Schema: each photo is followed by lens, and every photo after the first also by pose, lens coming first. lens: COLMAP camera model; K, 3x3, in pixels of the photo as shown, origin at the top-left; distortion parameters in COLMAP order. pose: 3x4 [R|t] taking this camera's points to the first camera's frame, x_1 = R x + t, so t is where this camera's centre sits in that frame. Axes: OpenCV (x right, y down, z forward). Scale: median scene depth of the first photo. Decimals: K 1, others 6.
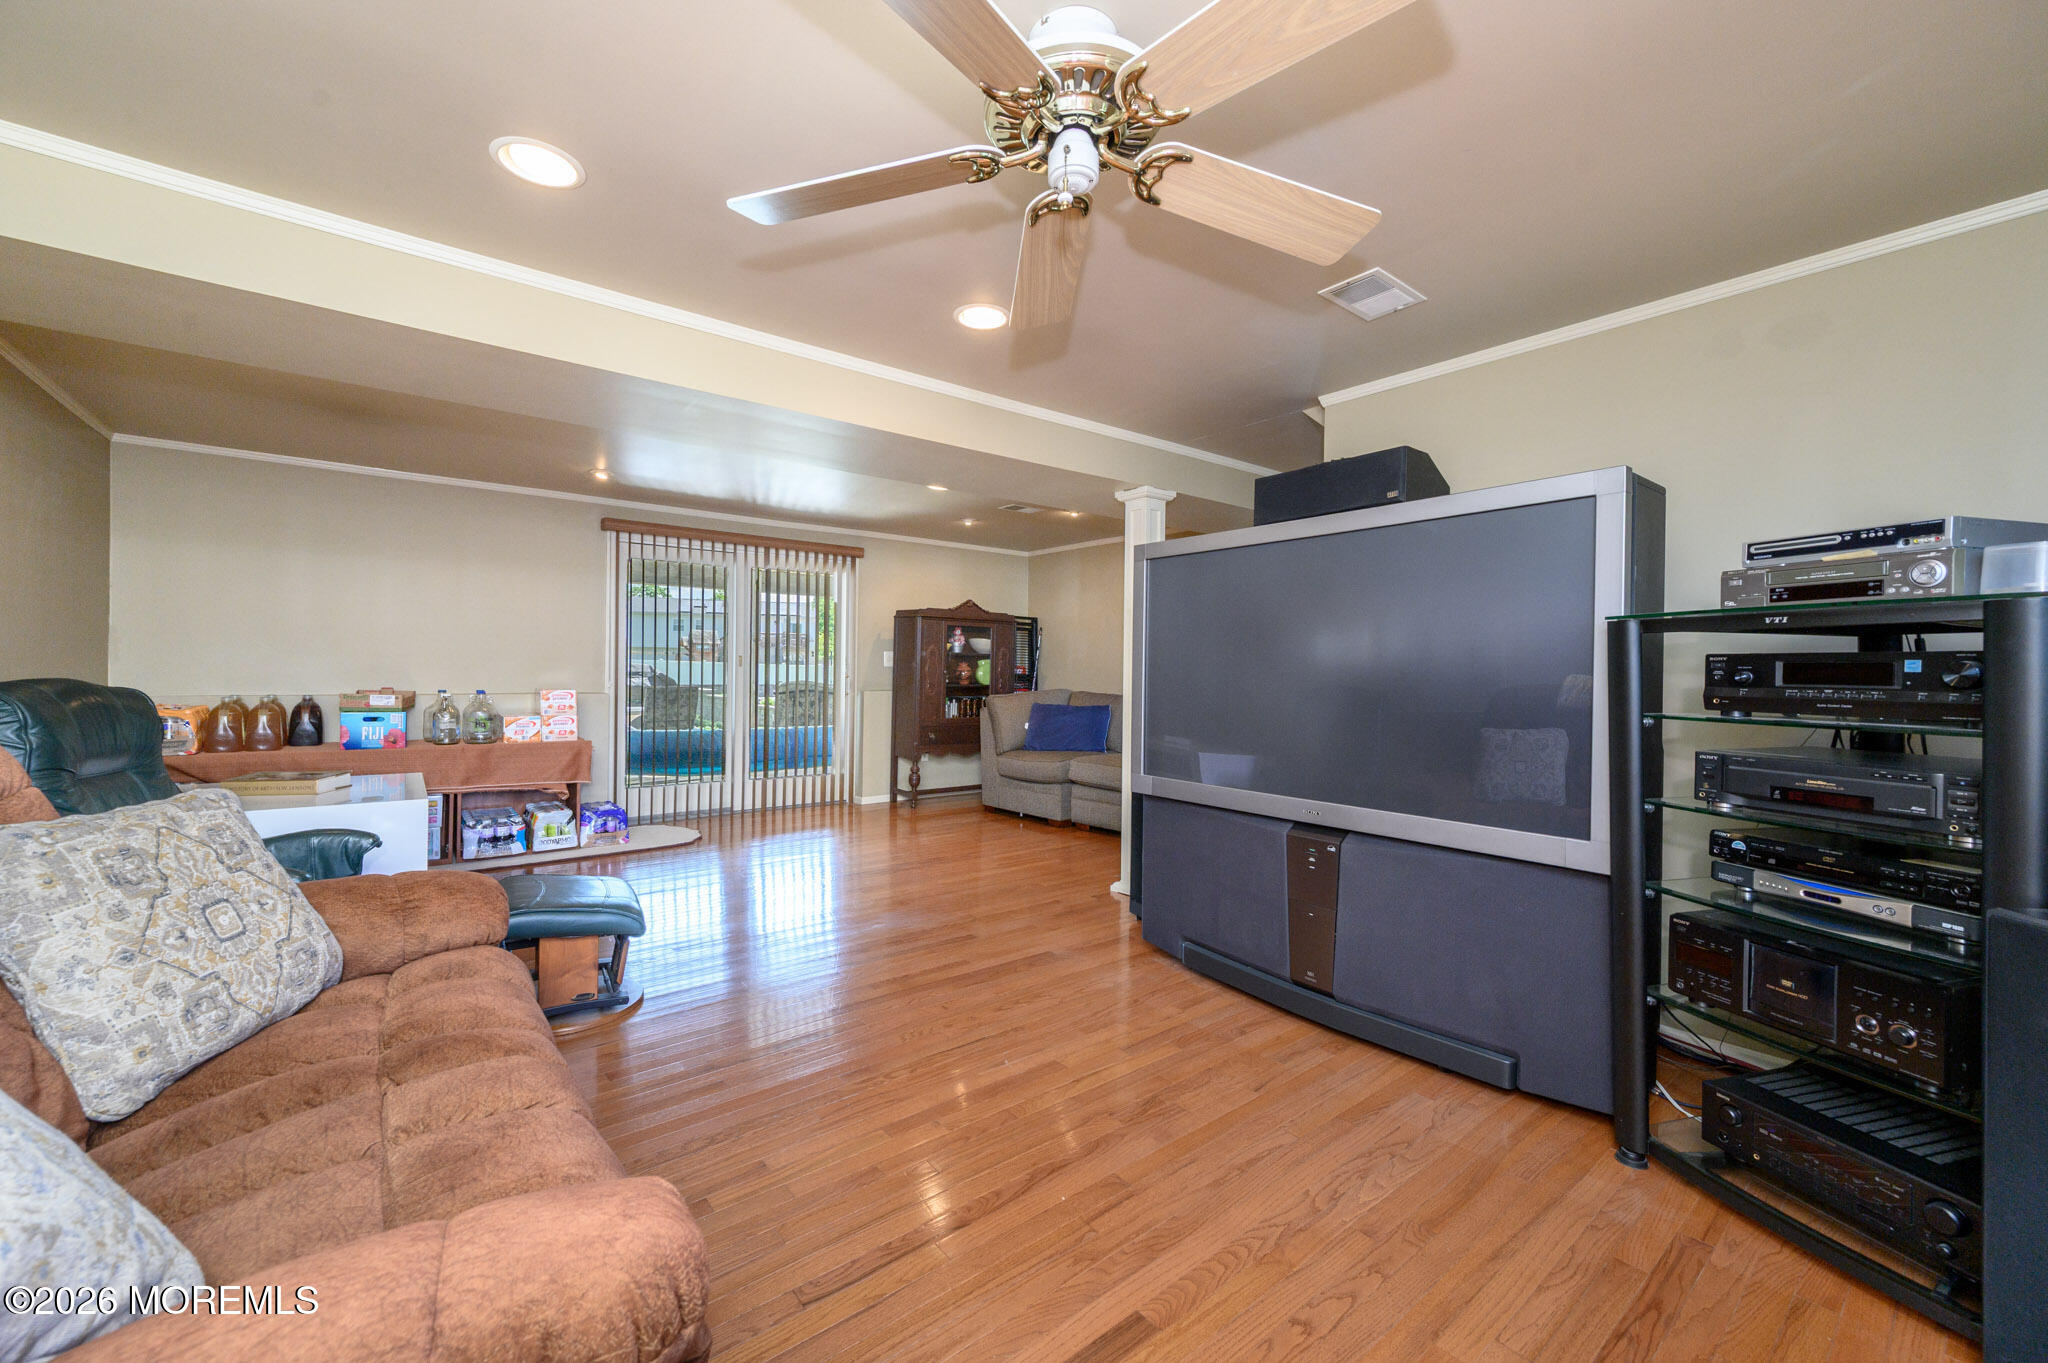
lens RADIAL K [[802.4, 0, 1027.6], [0, 802.4, 679.0], [0, 0, 1]] dist [-0.000203, -0.000044]
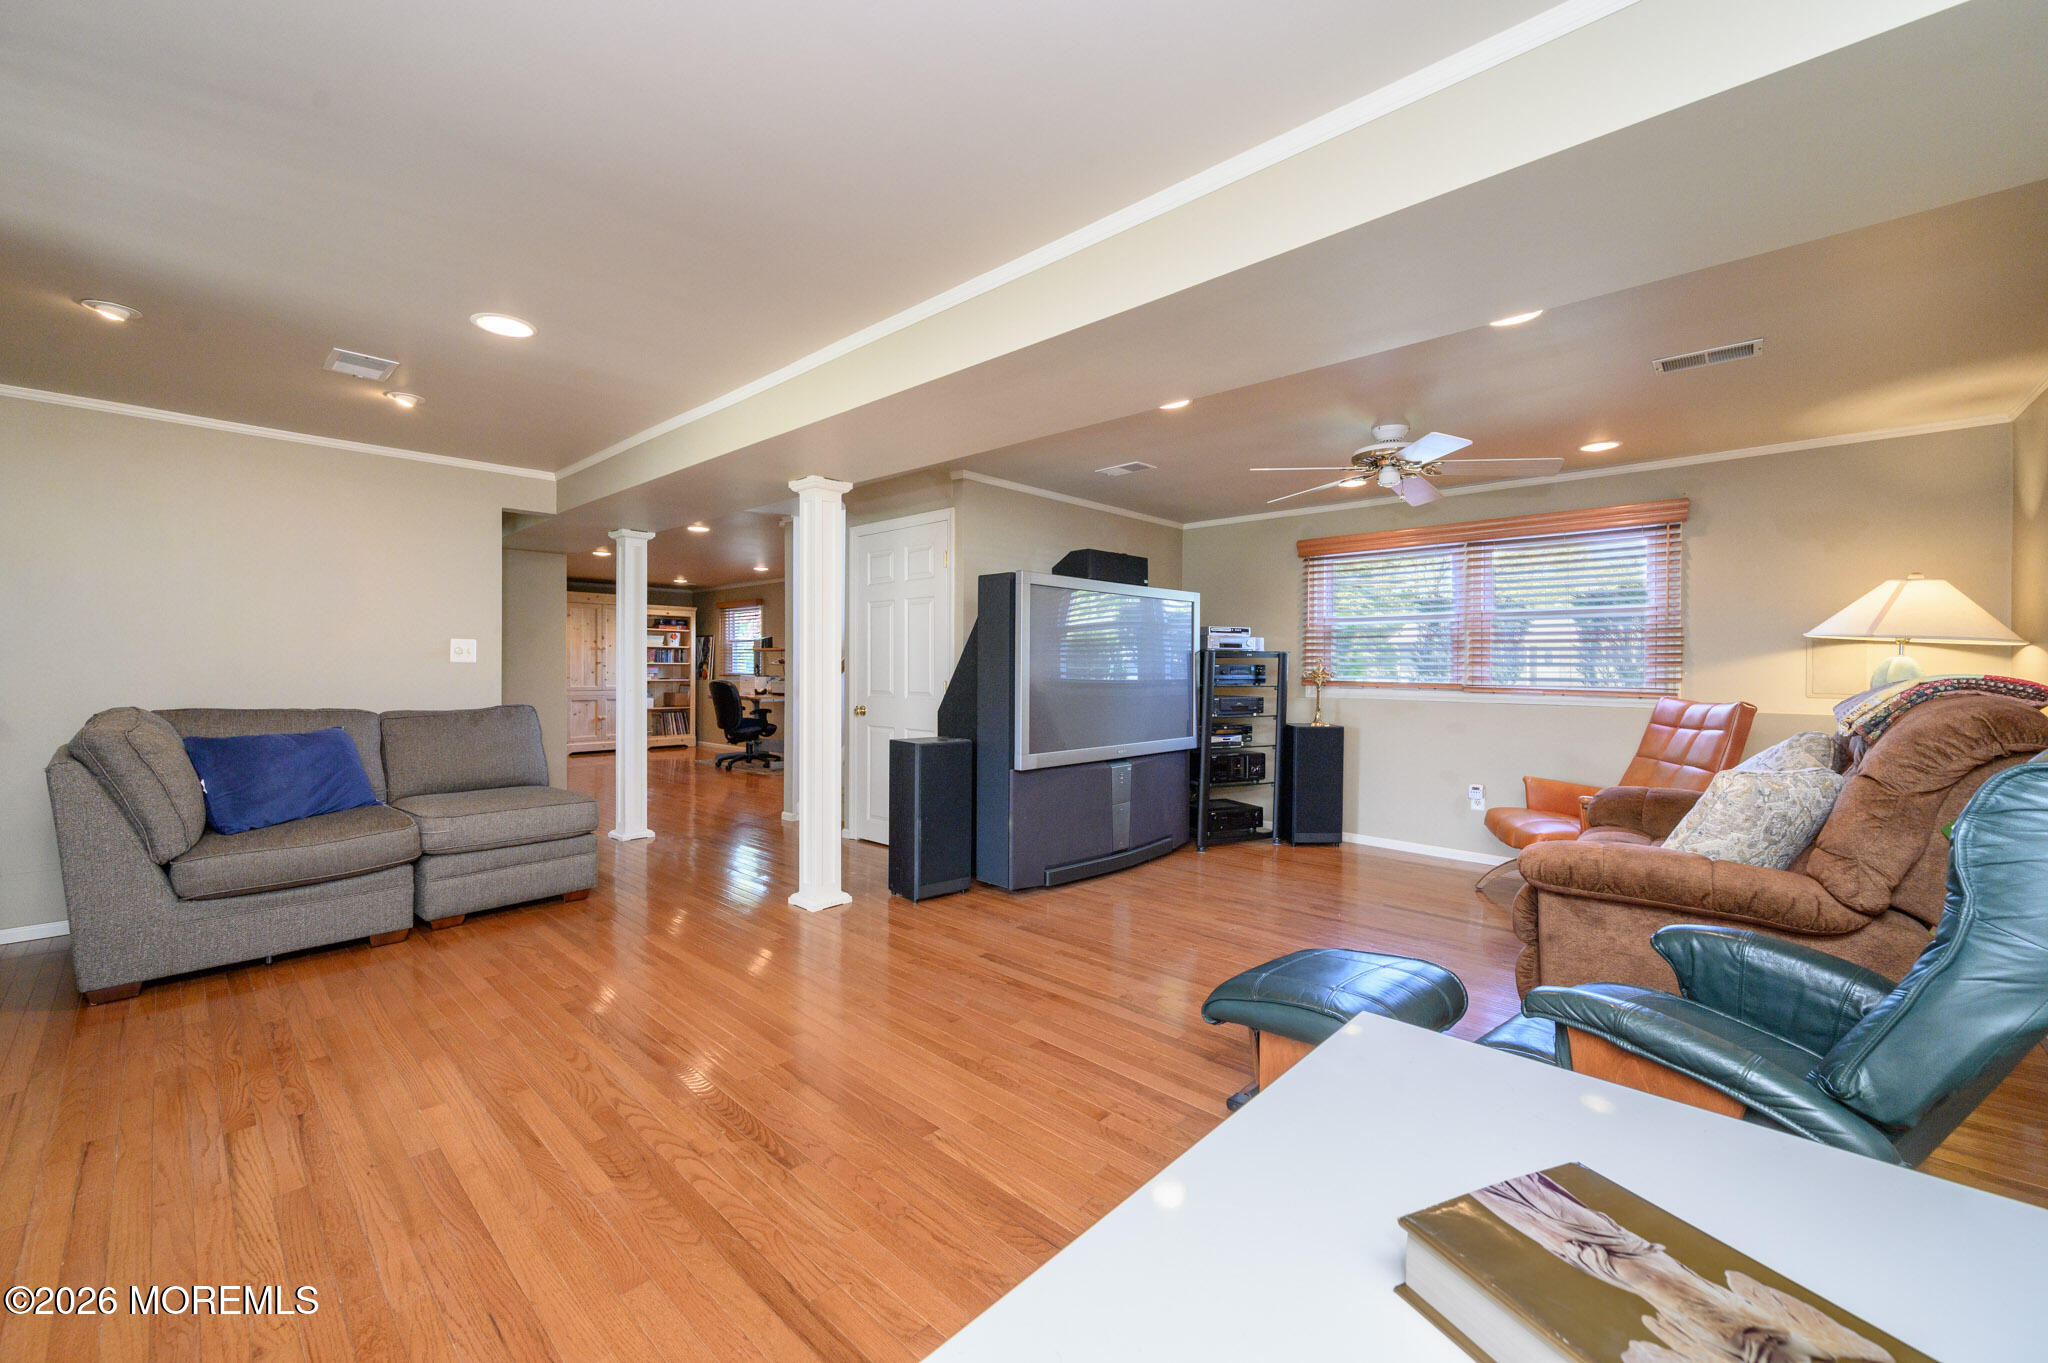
lens RADIAL K [[802.4, 0, 1027.6], [0, 802.4, 679.0], [0, 0, 1]] dist [-0.000203, -0.000044]
pose [[-0.143794, -0.029603, 0.989165, -1.105418], [0.000813, 0.999549, 0.030032, -0.037655], [-0.989607, 0.005123, -0.143705, 1.190136]]
